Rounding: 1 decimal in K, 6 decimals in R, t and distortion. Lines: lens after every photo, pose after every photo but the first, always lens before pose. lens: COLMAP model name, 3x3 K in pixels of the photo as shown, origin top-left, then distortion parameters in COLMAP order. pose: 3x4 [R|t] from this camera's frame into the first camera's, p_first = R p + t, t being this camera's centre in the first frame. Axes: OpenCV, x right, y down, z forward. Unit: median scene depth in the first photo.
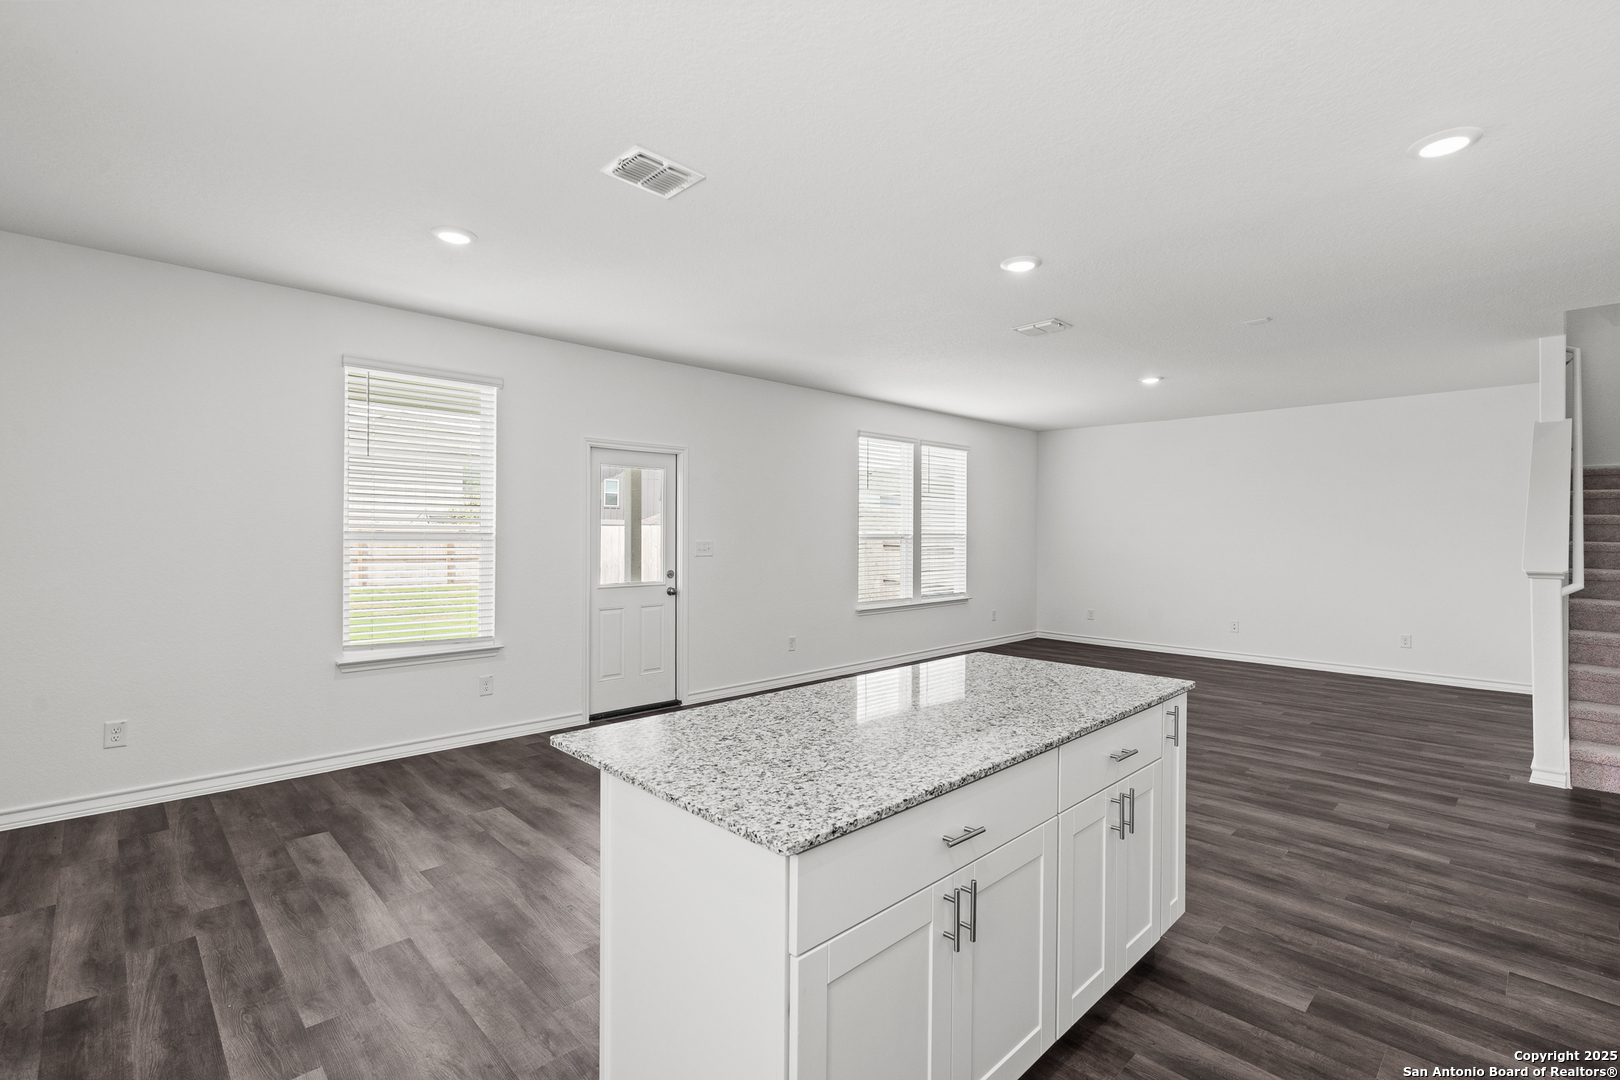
lens RADIAL K [[745.5, 0, 812.7], [0, 745.5, 534.0], [0, 0, 1]] dist [0.002274, 0.000407]
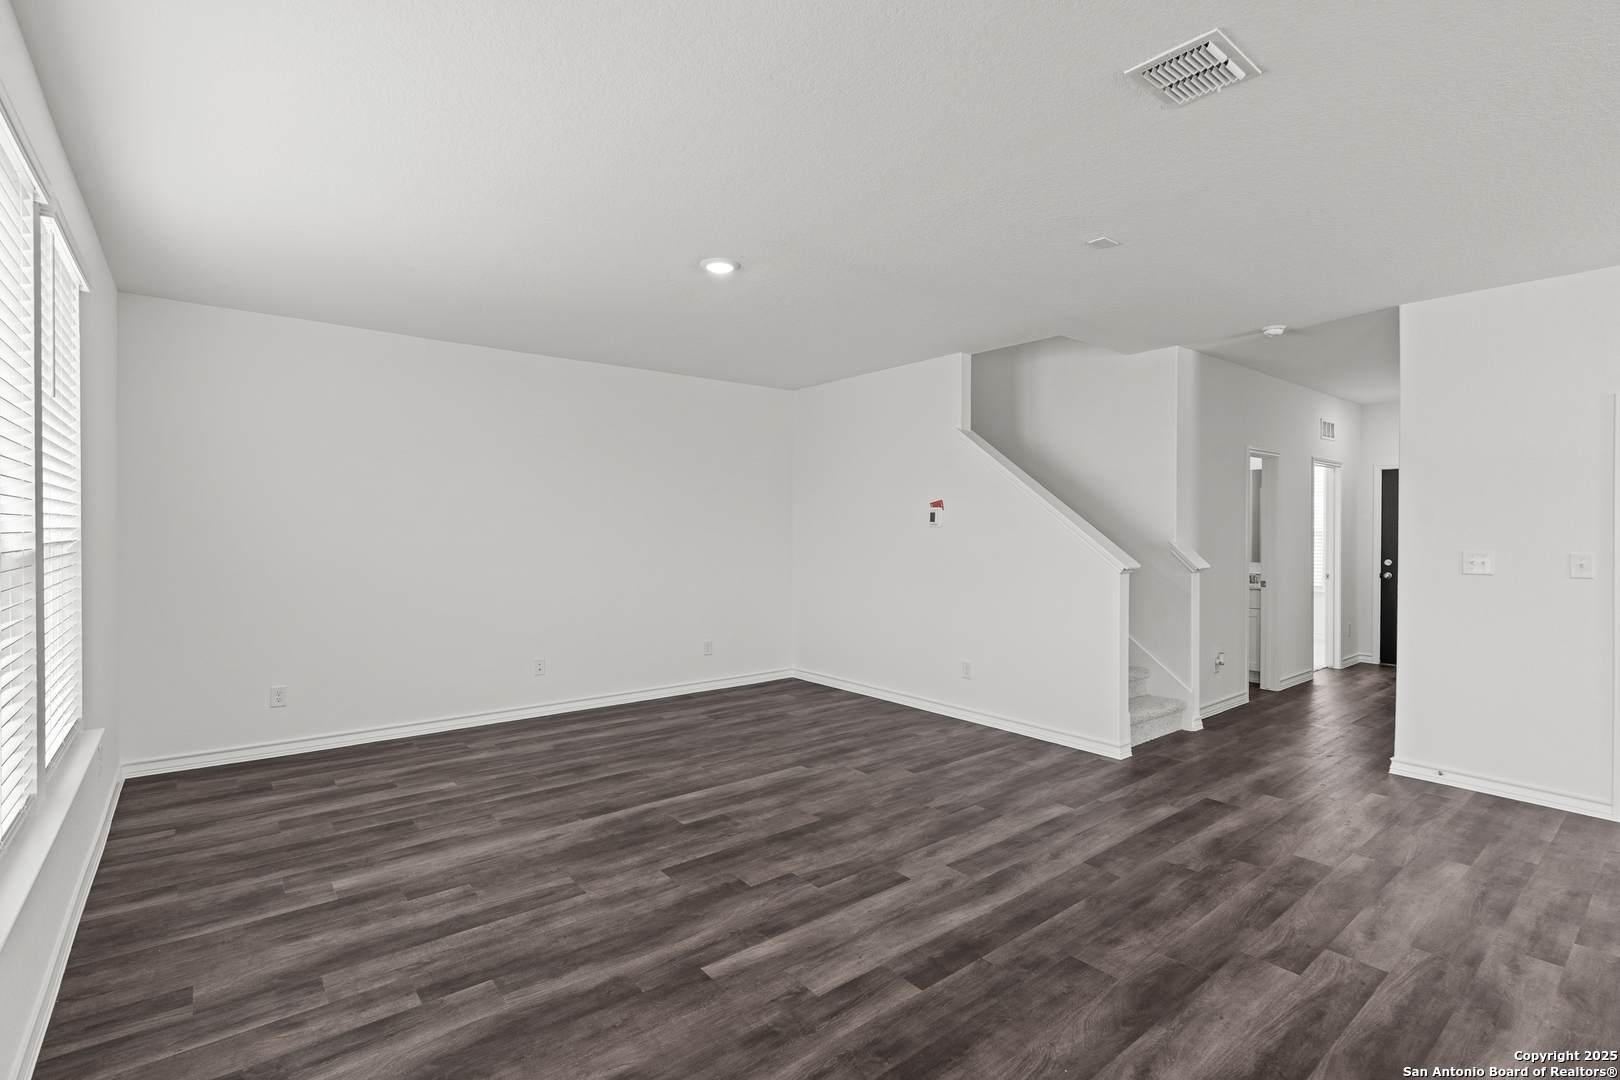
lens RADIAL K [[745.5, 0, 809.6], [0, 745.5, 535.3], [0, 0, 1]] dist [0.002274, 0.000407]
pose [[0.094408, -0.010227, 0.995481, -0.181345], [0.000957, 0.999948, 0.010182, -0.008324], [-0.995533, -0.000008, 0.094413, 1.490639]]
